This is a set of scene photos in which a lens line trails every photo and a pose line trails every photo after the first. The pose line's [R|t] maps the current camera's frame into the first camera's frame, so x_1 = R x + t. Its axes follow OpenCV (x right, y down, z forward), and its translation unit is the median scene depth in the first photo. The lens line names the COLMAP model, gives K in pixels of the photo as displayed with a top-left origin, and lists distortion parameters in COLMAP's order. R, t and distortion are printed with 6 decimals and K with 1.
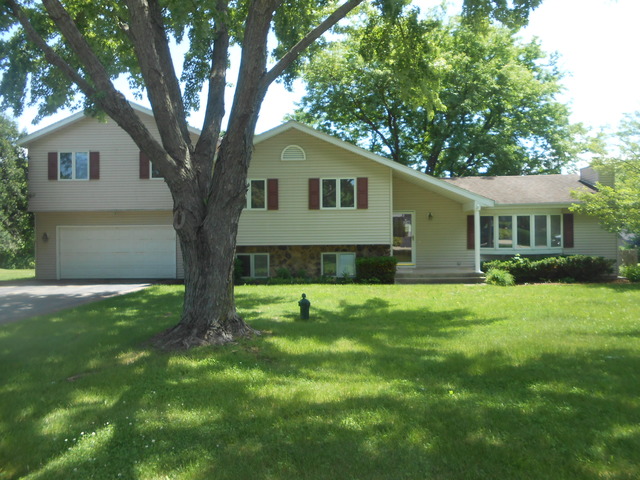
lens RADIAL K [[485.0, 0, 320.0], [0, 485.0, 240.0], [0, 0, 1]] dist [-0.001547, 0.000609]
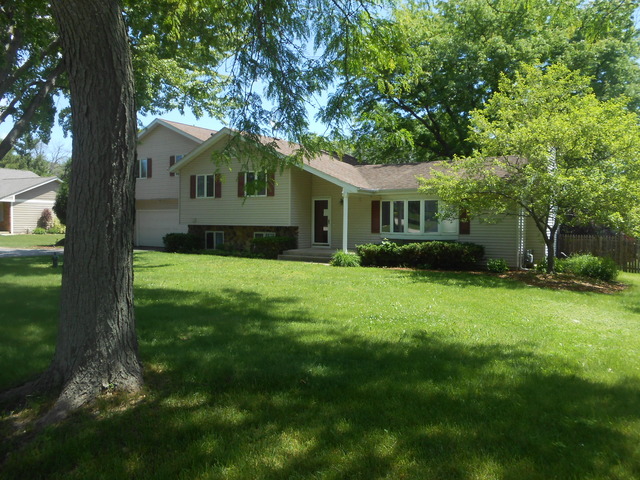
lens RADIAL K [[484.7, 0, 319.4], [0, 484.7, 242.6], [0, 0, 1]] dist [0.000636, -0.001917]
pose [[0.844655, 0.038880, -0.533897, 0.824923], [-0.018266, 0.998871, 0.043843, -0.004444], [0.534999, -0.027280, 0.844412, 0.051144]]
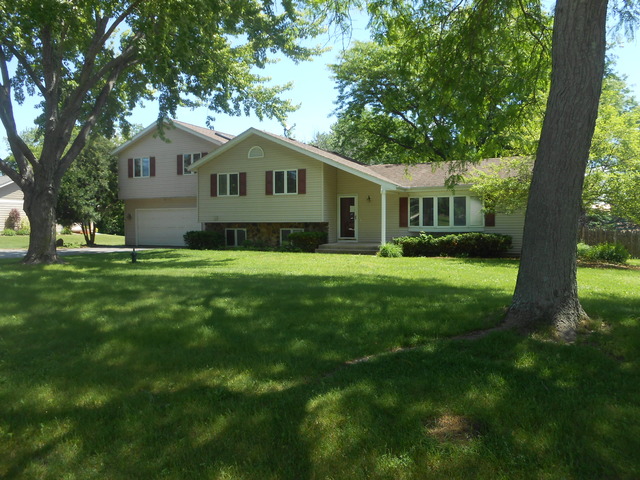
lens RADIAL K [[484.7, 0, 319.4], [0, 484.7, 242.6], [0, 0, 1]] dist [0.000636, -0.001917]
pose [[0.918129, 0.022633, -0.395635, 0.626092], [-0.006730, 0.999114, 0.041538, 0.009780], [0.396225, -0.035474, 0.917468, -0.144012]]
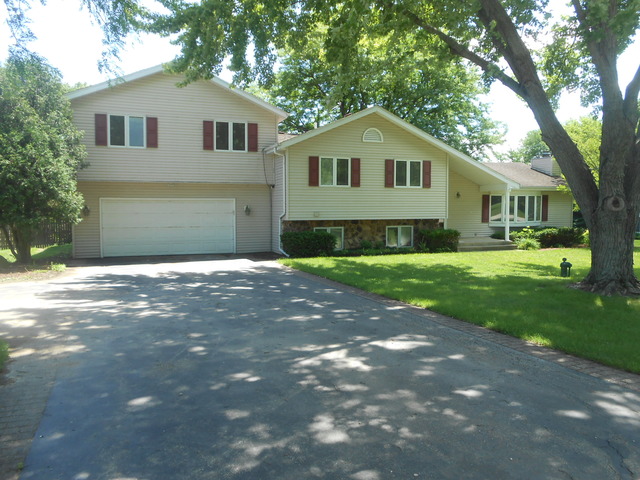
lens RADIAL K [[485.0, 0, 320.0], [0, 485.0, 240.0], [0, 0, 1]] dist [-0.001547, 0.000609]
pose [[0.920681, -0.016732, 0.389958, -0.593744], [-0.003147, 0.998730, 0.050284, 0.002280], [-0.390304, -0.047523, 0.919459, 0.030098]]
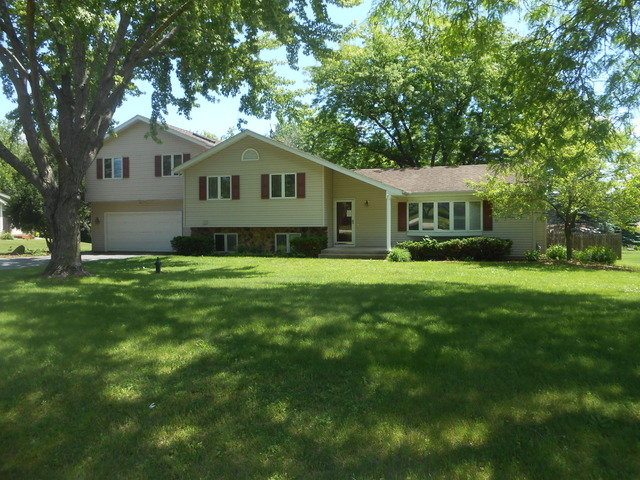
lens RADIAL K [[484.7, 0, 319.4], [0, 484.7, 242.6], [0, 0, 1]] dist [0.000636, -0.001917]
pose [[0.967025, 0.013515, -0.254323, 0.446799], [-0.003833, 0.999250, 0.038526, 0.001649], [0.254653, -0.036281, 0.966352, -0.192799]]
